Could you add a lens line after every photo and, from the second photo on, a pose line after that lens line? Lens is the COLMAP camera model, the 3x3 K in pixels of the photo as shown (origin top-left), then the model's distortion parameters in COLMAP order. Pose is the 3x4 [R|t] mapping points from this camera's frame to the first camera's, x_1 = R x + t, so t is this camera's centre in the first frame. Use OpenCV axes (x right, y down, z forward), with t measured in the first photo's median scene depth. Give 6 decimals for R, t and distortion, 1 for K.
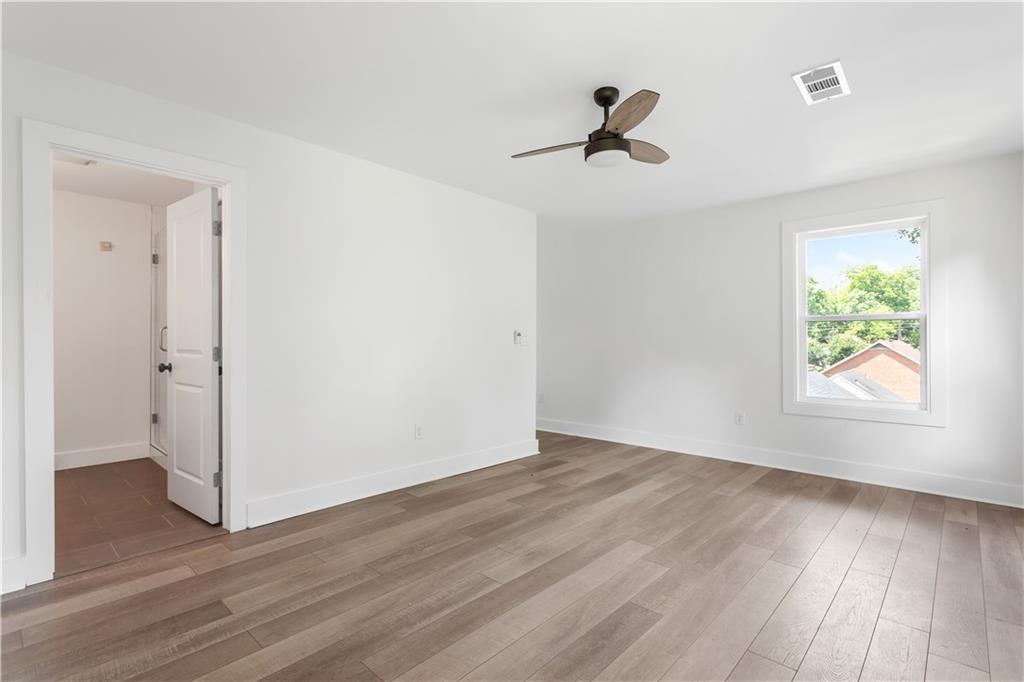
lens RADIAL K [[494.4, 0, 512.0], [0, 494.4, 341.0], [0, 0, 1]] dist [-0.001490, -0.000300]
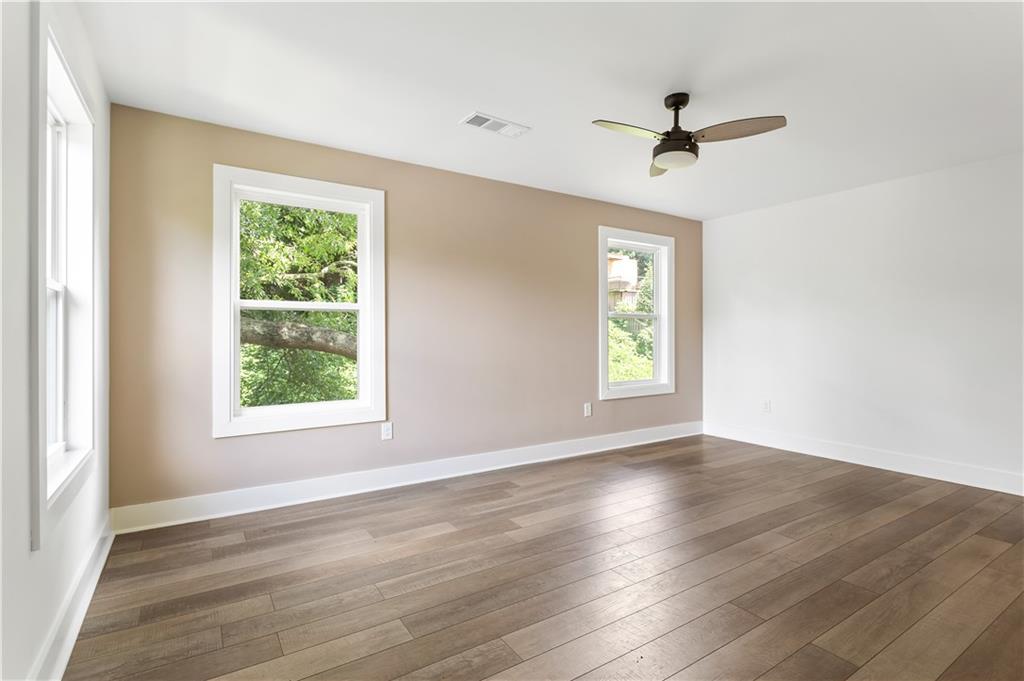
lens RADIAL K [[494.4, 0, 512.0], [0, 494.4, 340.5], [0, 0, 1]] dist [-0.001490, -0.000300]
pose [[-0.967551, -0.003446, 0.252652, 0.259147], [-0.001044, 0.999953, 0.009640, 0.003494], [-0.252673, 0.009064, -0.967509, 2.069026]]
